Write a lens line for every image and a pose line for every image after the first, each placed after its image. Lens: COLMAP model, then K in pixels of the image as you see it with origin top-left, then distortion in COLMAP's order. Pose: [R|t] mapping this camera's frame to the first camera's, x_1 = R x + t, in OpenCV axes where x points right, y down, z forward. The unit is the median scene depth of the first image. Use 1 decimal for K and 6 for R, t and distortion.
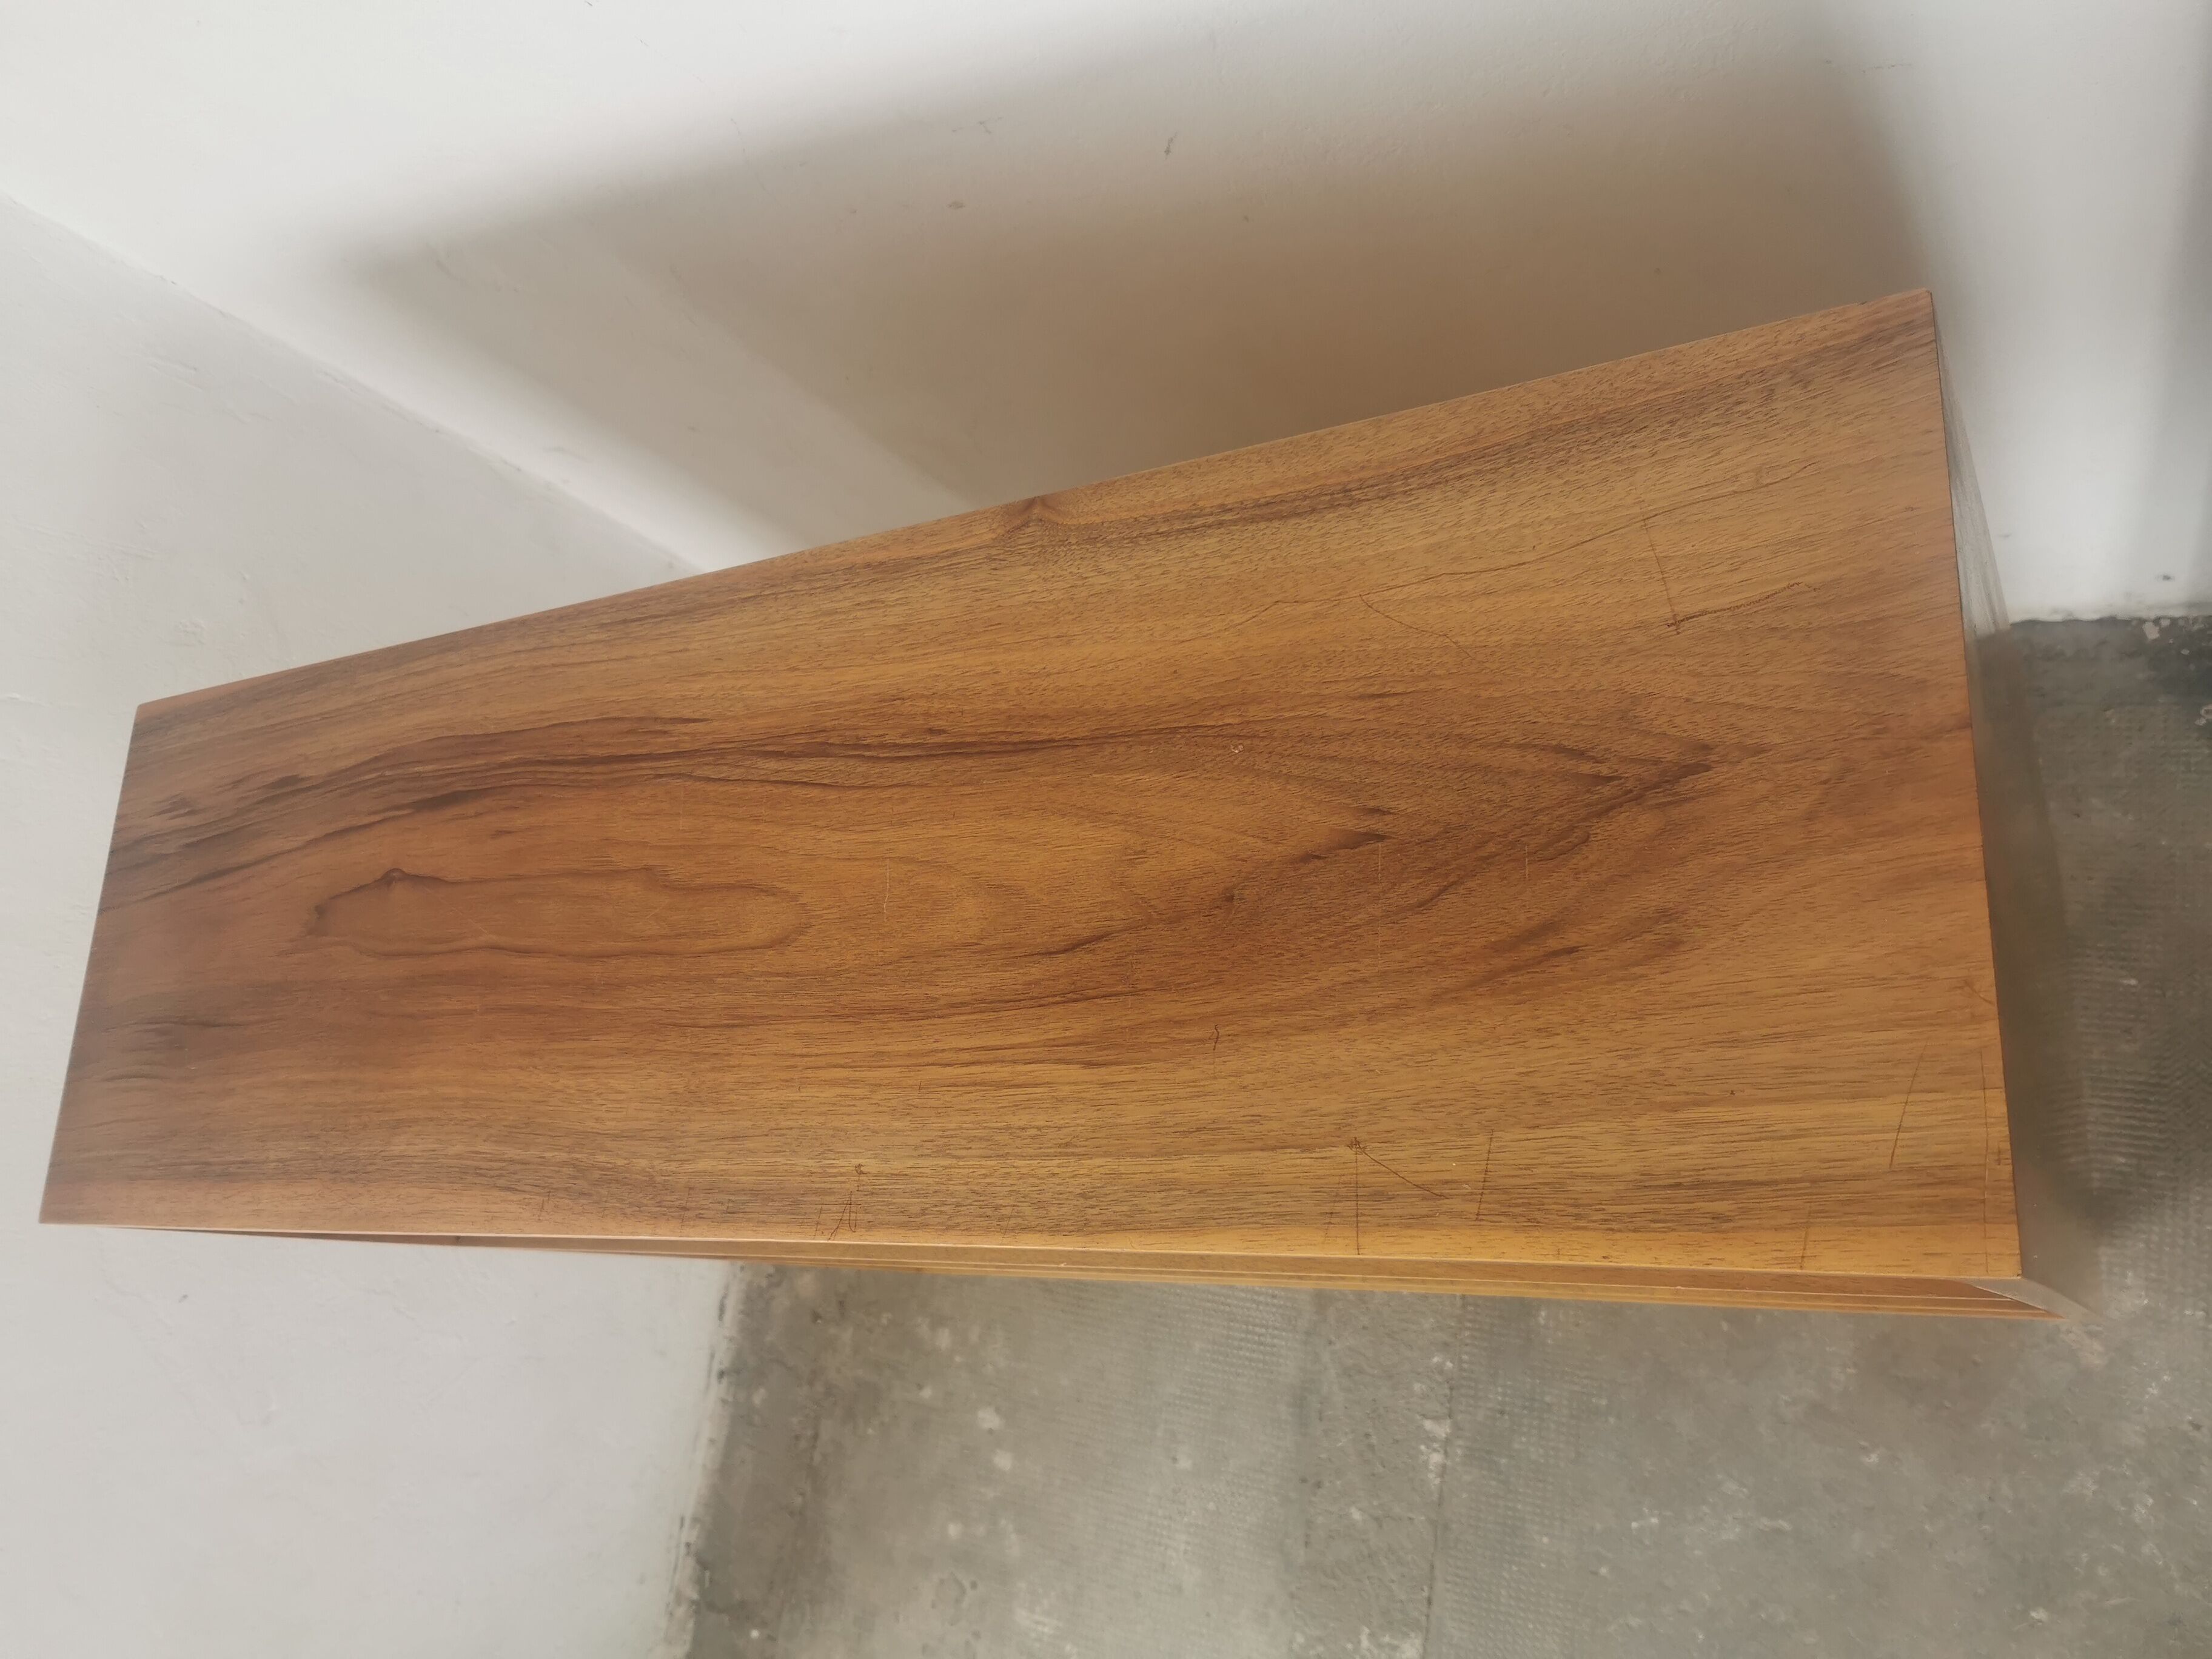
lens RADIAL K [[1686.6, 0, 1100.7], [0, 1686.6, 833.2], [0, 0, 1]] dist [0.045021, -0.081744]
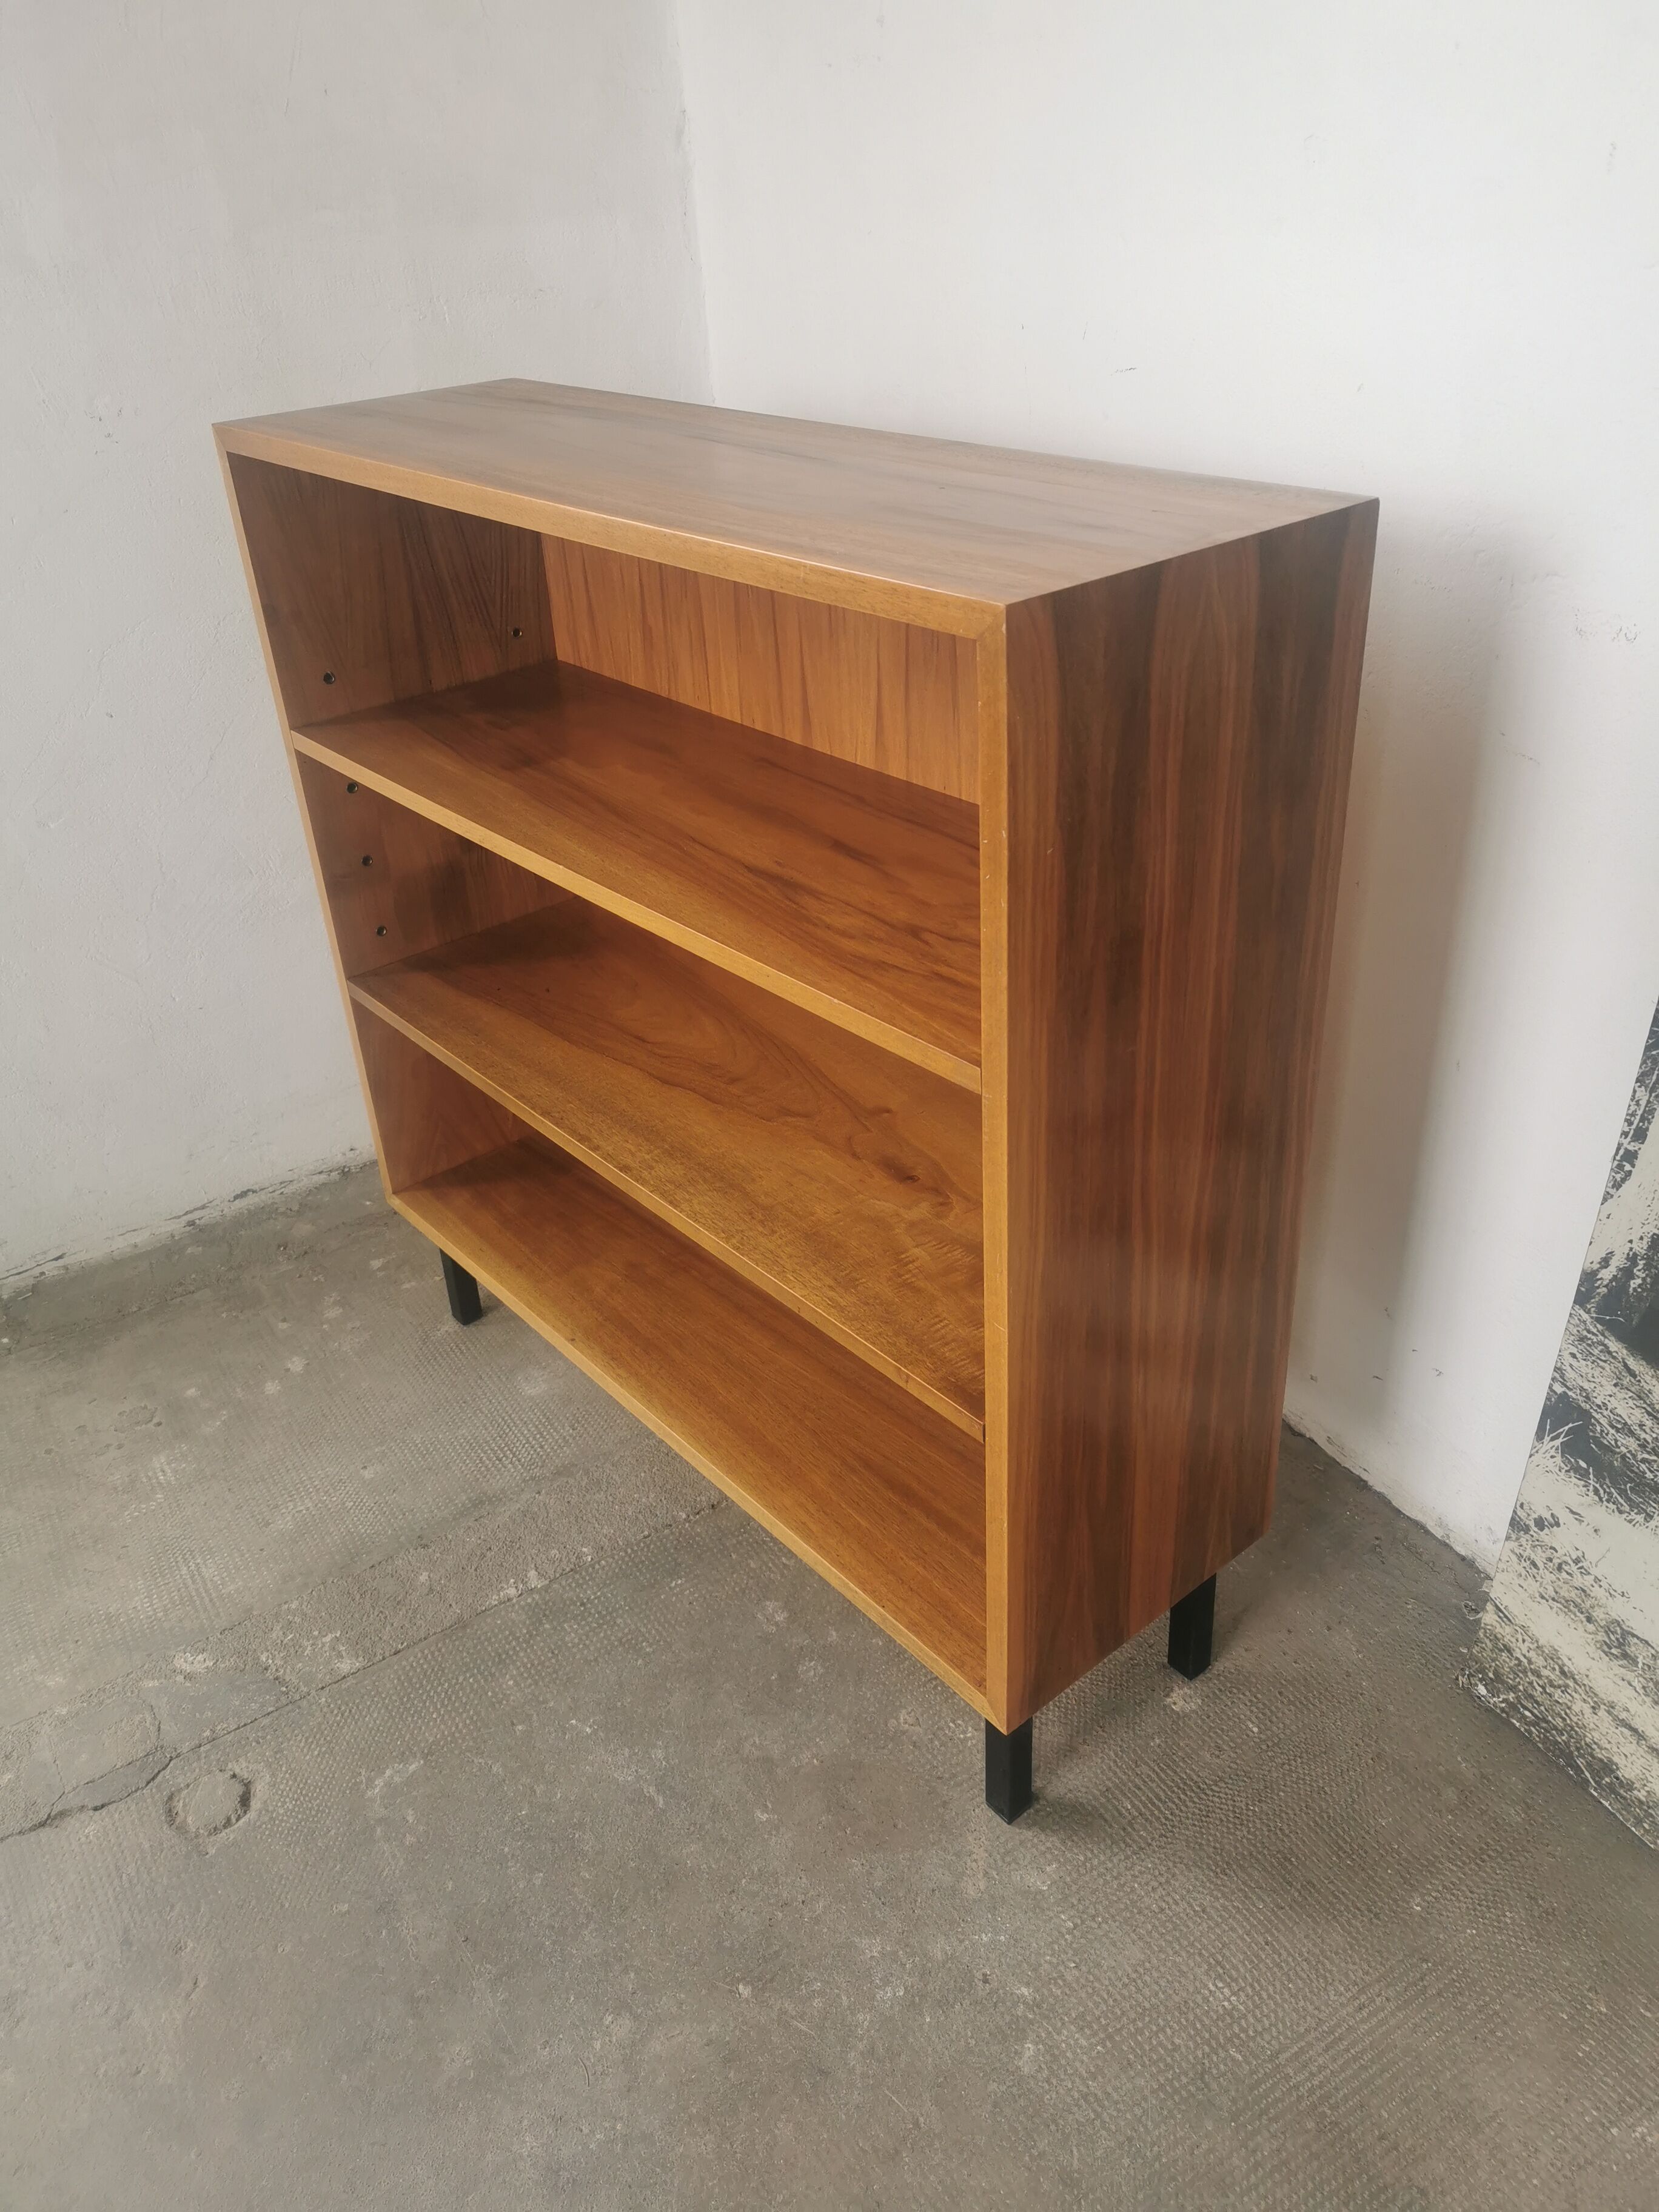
lens RADIAL K [[1692.5, 0, 829.5], [0, 1692.5, 1106.0], [0, 0, 1]] dist [0.067559, -0.122374]
pose [[0.609438, 0.730607, -0.307893, 0.426526], [-0.789254, 0.522210, -0.323070, 0.394581], [-0.075253, 0.439897, 0.894890, -0.123782]]
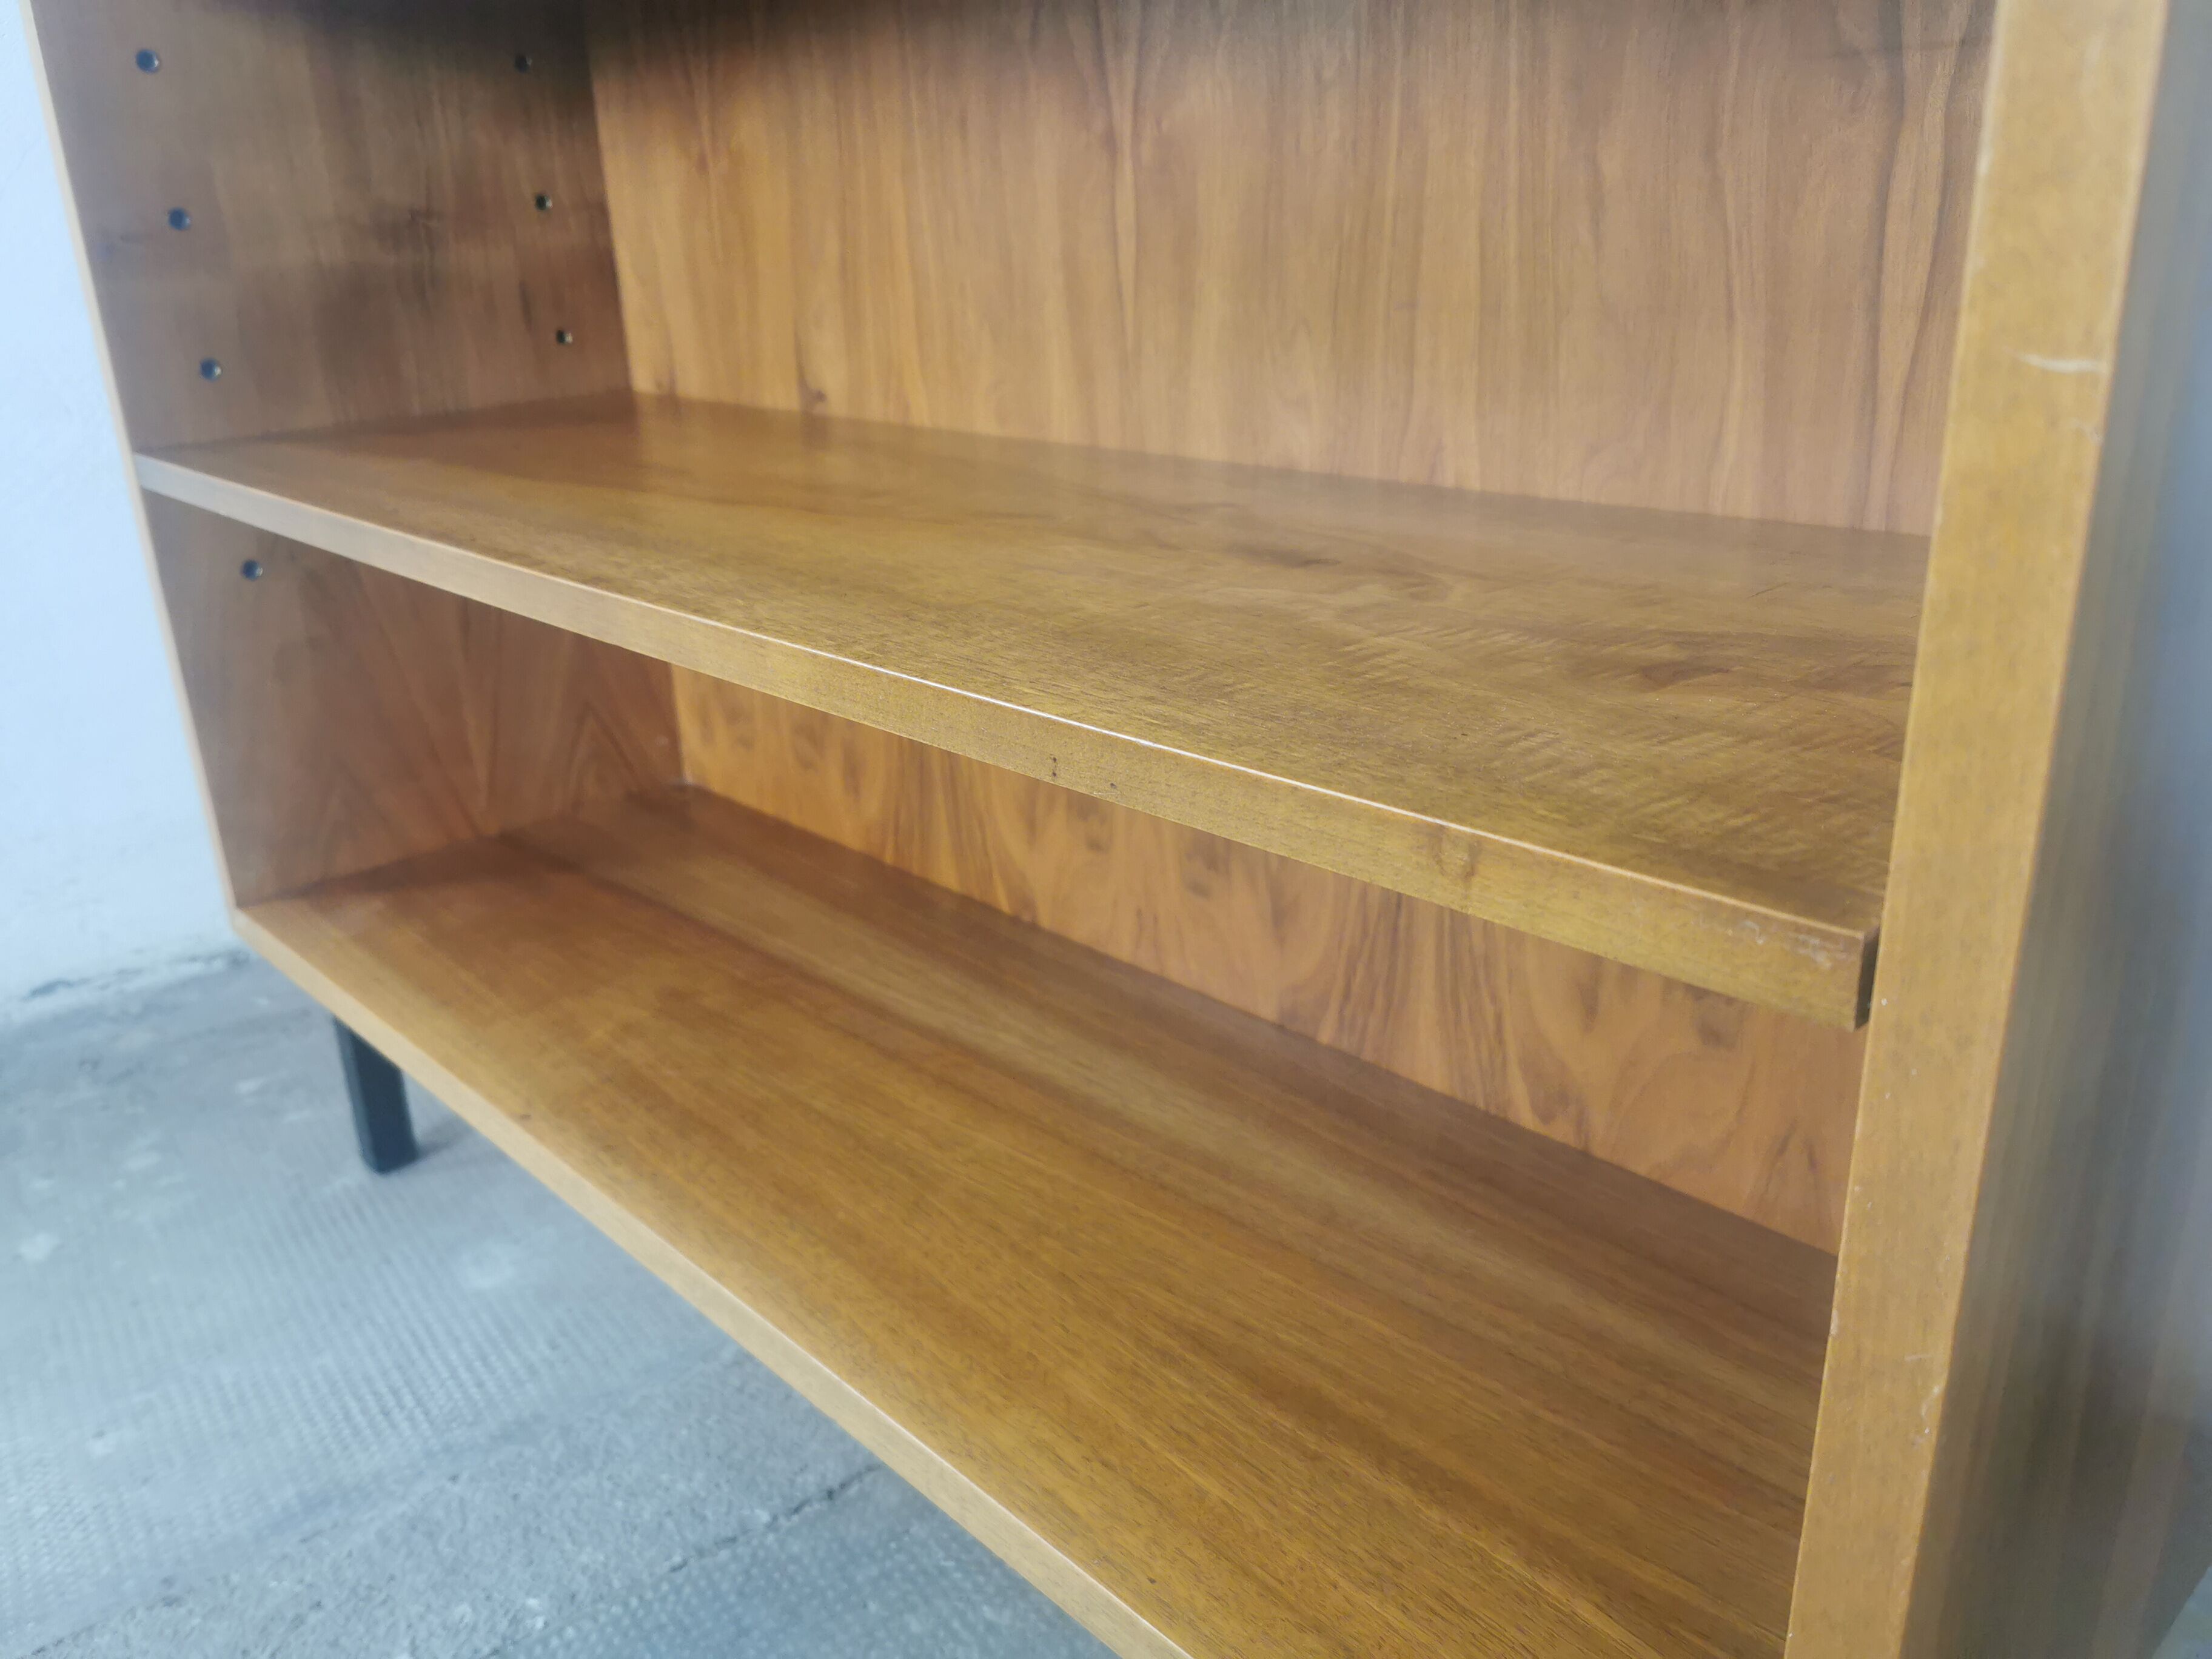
lens RADIAL K [[1692.5, 0, 1110.4], [0, 1692.5, 828.1], [0, 0, 1]] dist [0.067559, -0.122374]
pose [[0.641149, 0.659666, -0.392135, 0.350860], [-0.757640, 0.462799, -0.460216, 0.310353], [-0.122109, 0.592164, 0.796512, 0.466435]]
